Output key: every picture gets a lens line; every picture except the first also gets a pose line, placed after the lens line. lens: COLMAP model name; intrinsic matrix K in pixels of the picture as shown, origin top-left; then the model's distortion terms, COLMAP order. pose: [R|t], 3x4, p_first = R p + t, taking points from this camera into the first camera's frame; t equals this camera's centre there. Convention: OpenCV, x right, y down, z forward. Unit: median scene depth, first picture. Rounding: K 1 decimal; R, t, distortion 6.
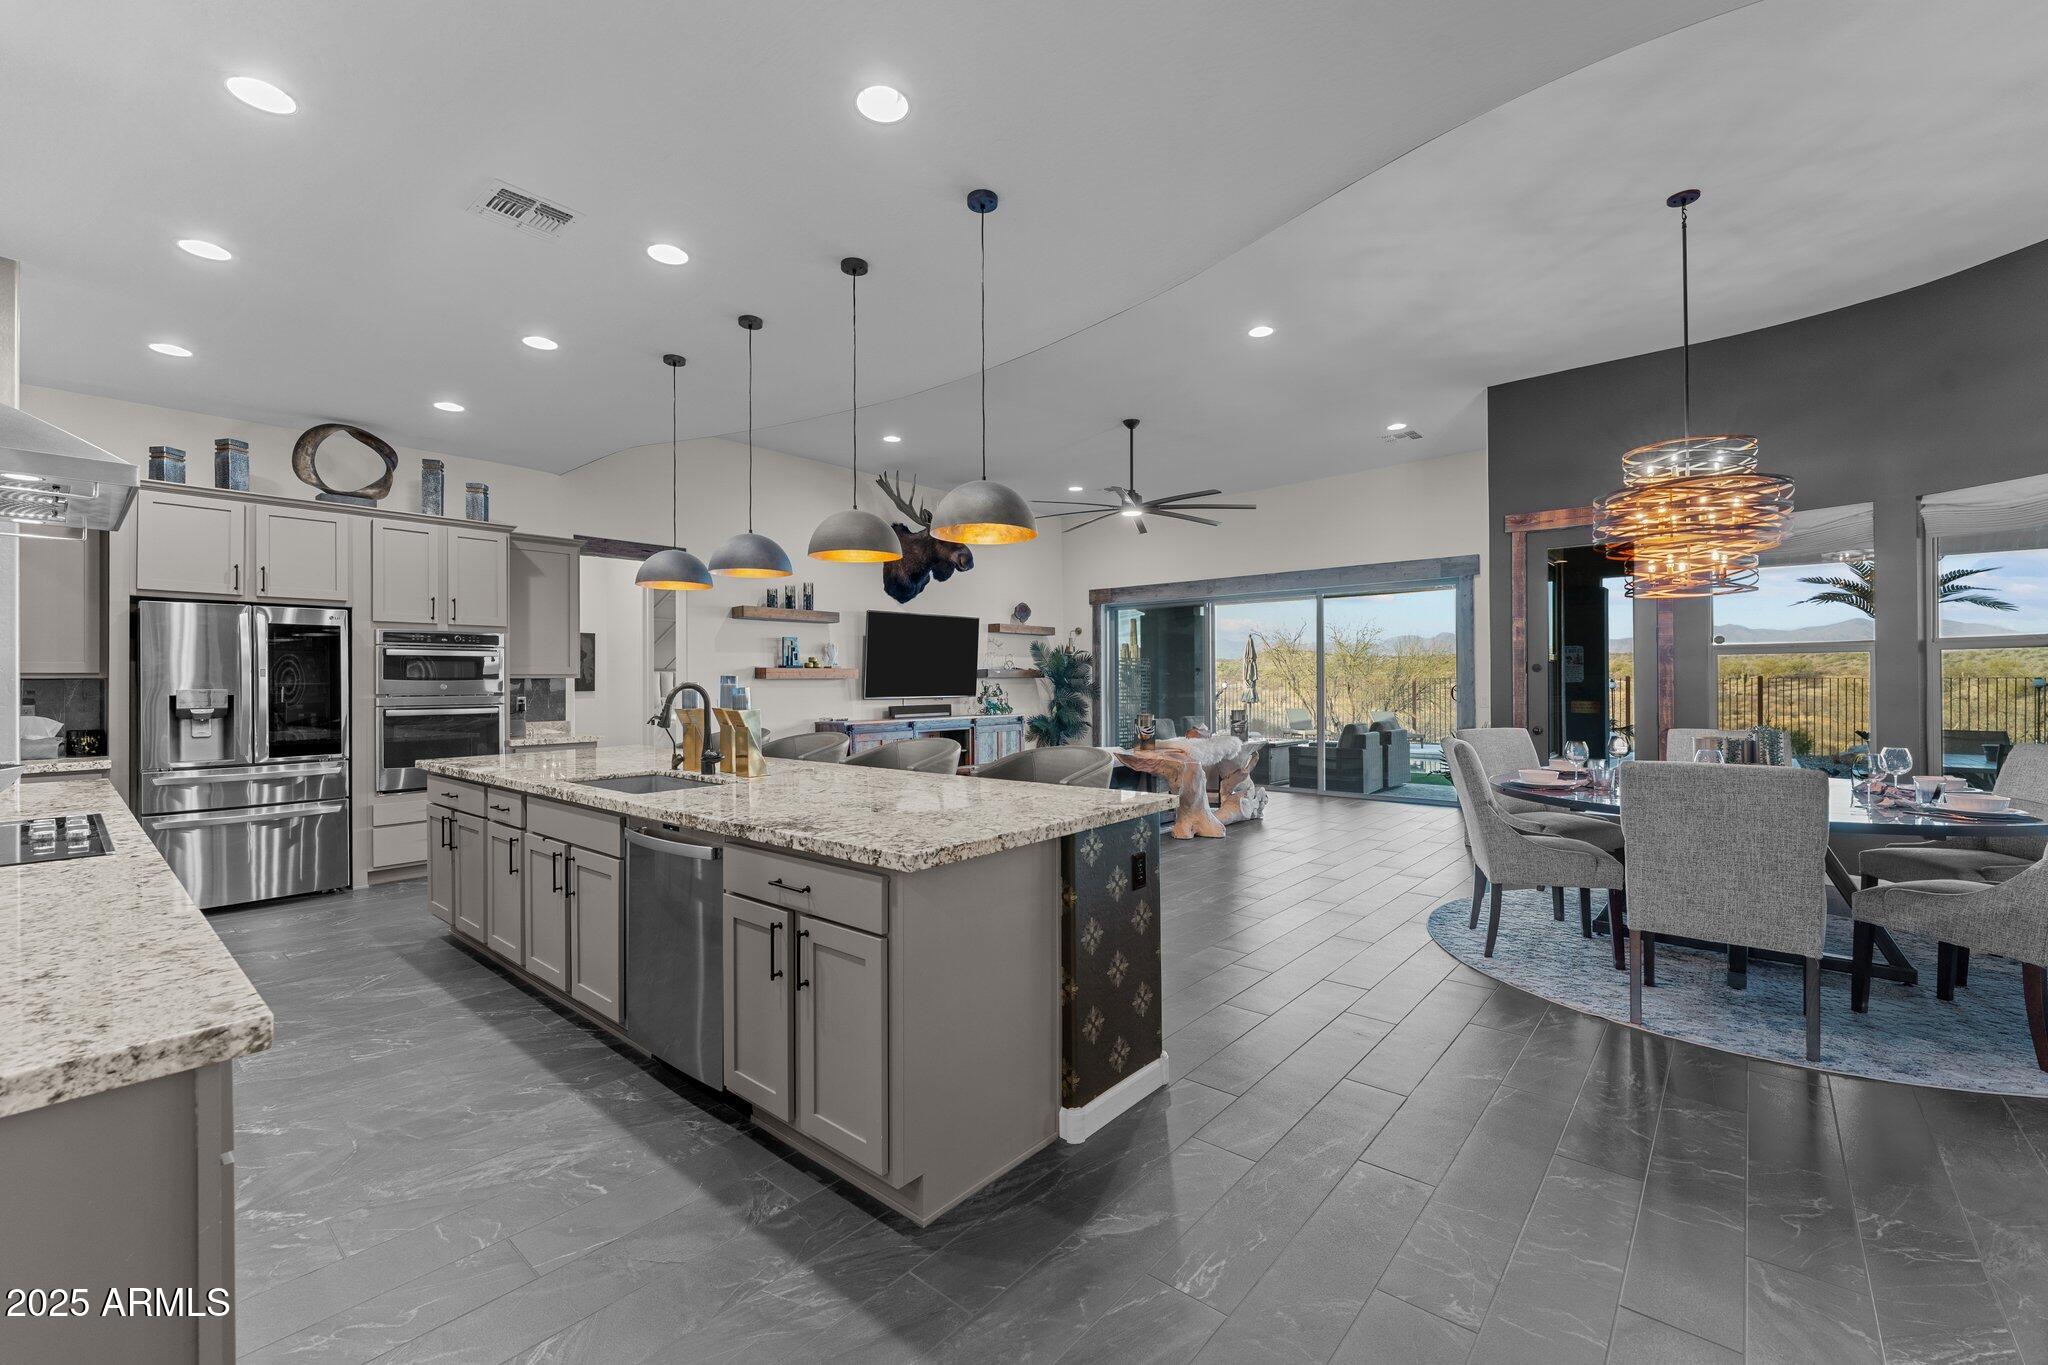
lens RADIAL K [[861.0, 0, 1019.9], [0, 861.0, 676.7], [0, 0, 1]] dist [0.001096, -0.002214]
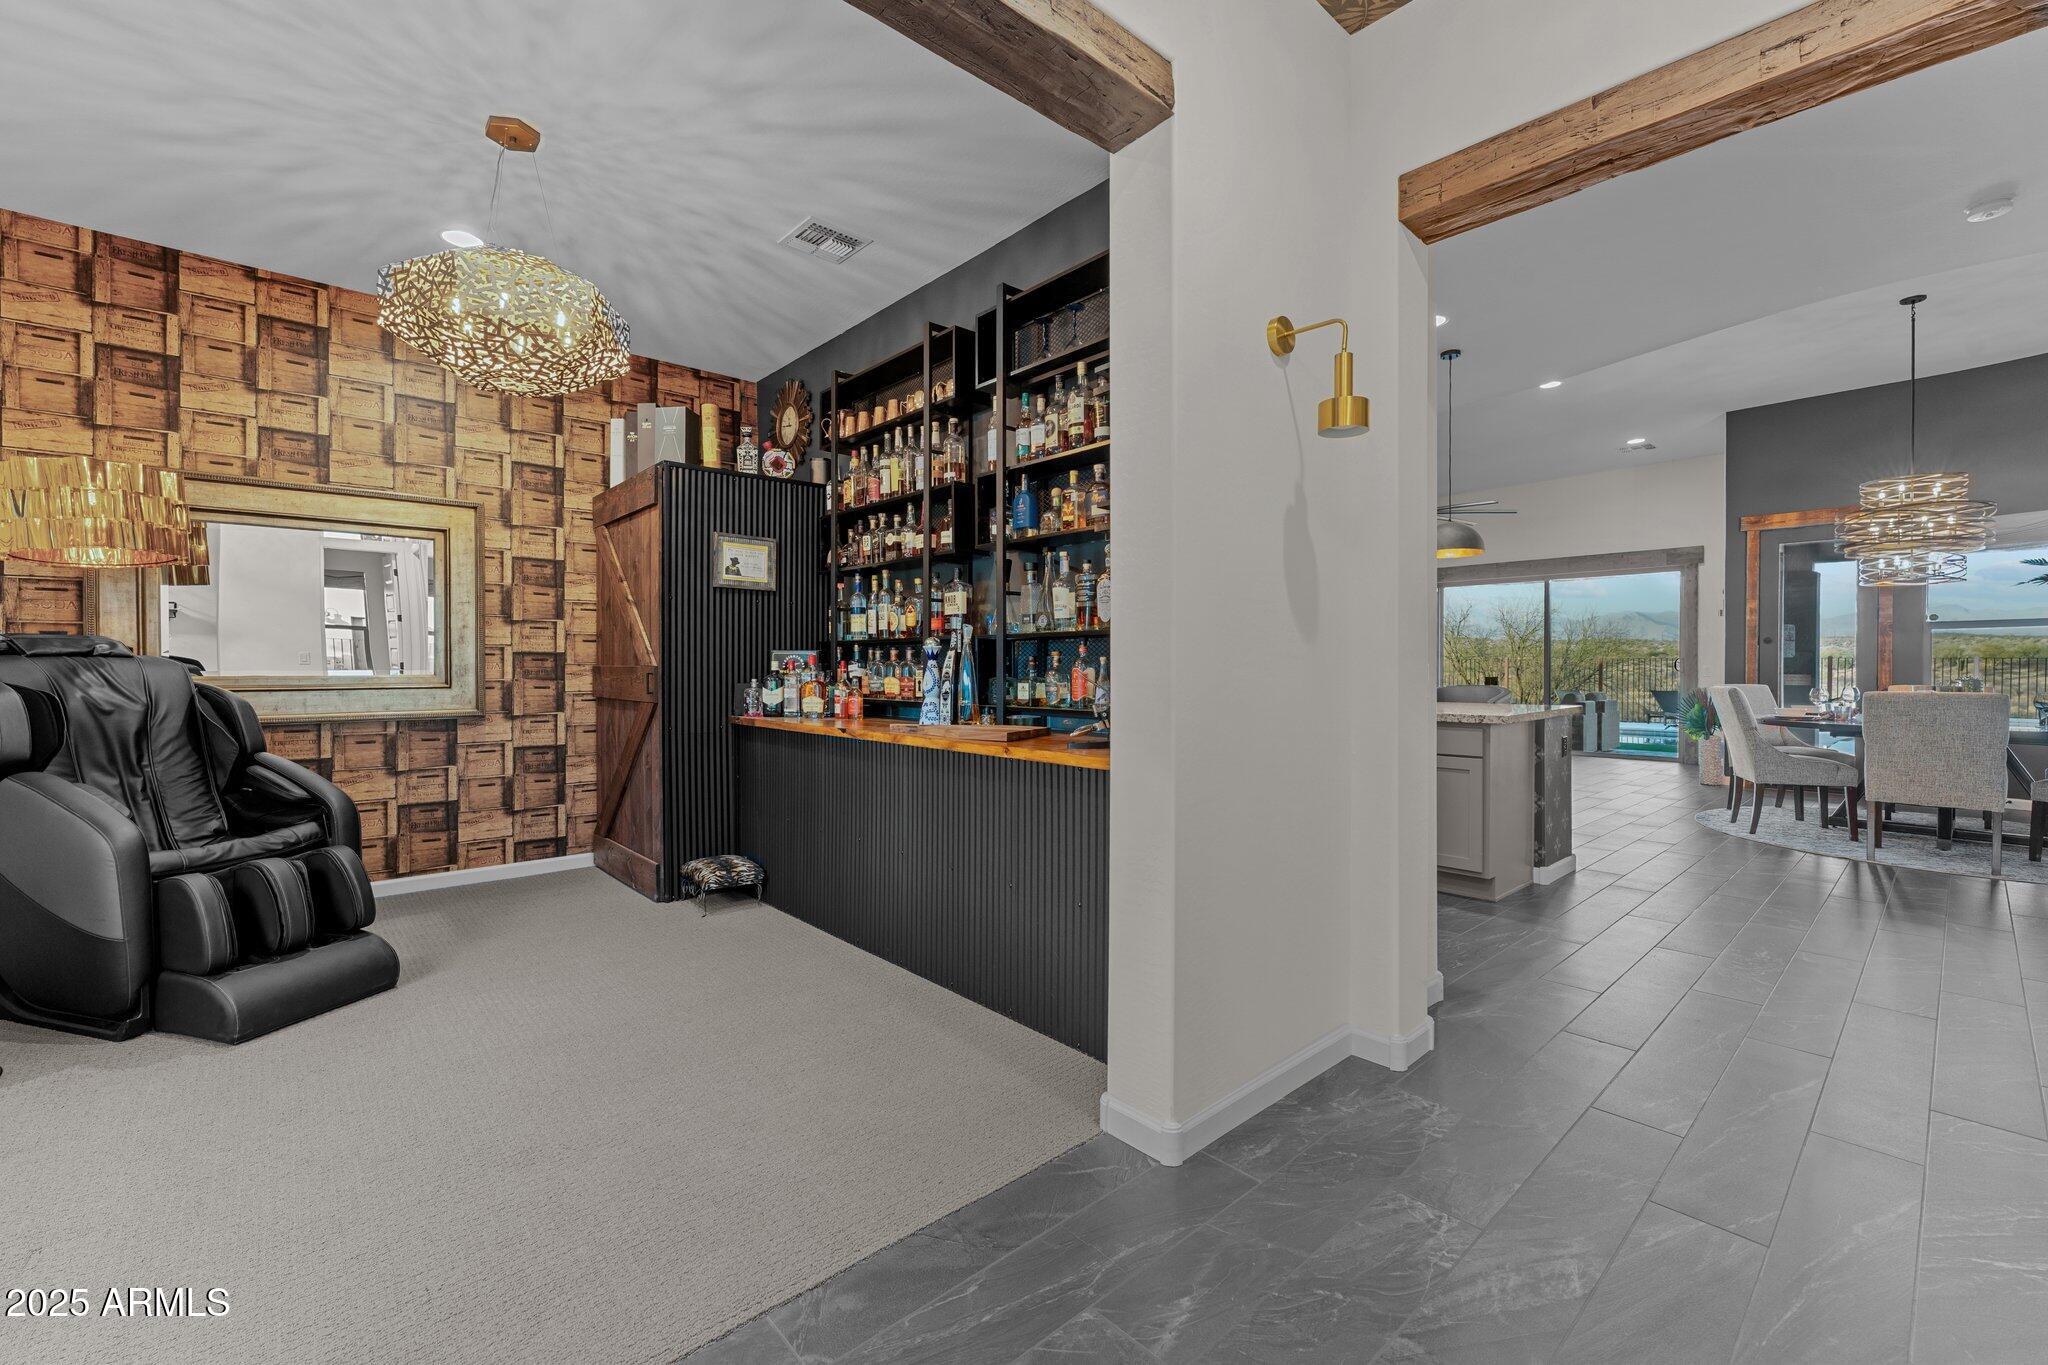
lens RADIAL K [[824.6, 0, 1074.5], [0, 824.6, 665.6], [0, 0, 1]] dist [0.000403, 0.000651]
pose [[0.992730, 0.007669, -0.120115, -0.200044], [-0.006078, 0.999889, 0.013606, 0.013076], [0.120206, -0.012777, 0.992667, -0.242292]]
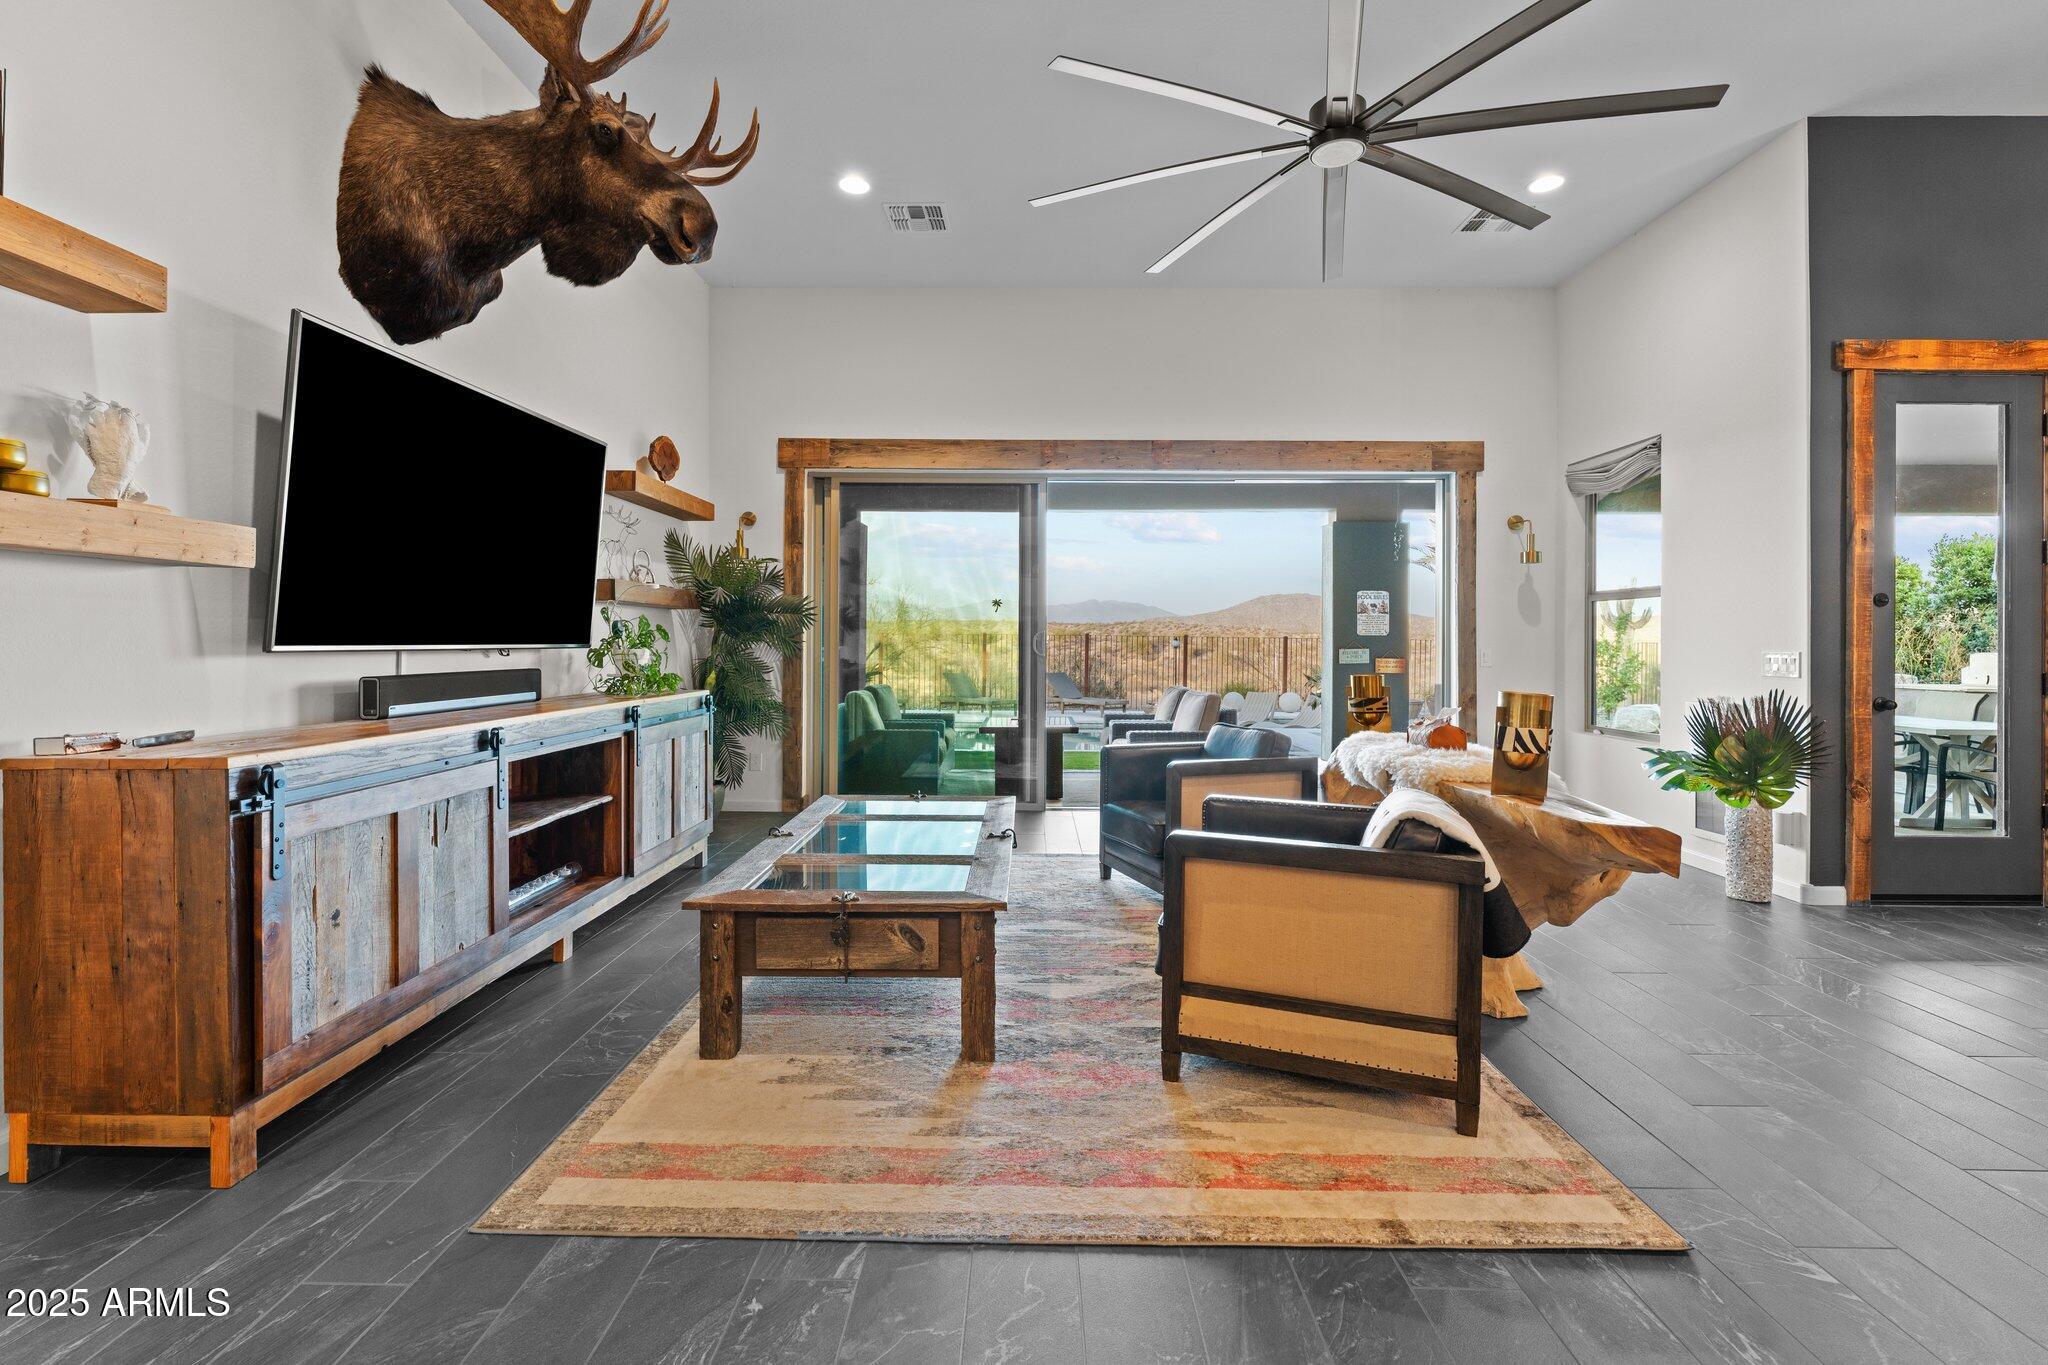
lens RADIAL K [[861.0, 0, 1021.2], [0, 861.0, 641.0], [0, 0, 1]] dist [0.001096, -0.002214]
pose [[0.755226, 0.010203, 0.655385, -0.203331], [-0.013237, 0.999912, -0.000312, 0.022829], [-0.655331, -0.008440, 0.755295, 0.744945]]
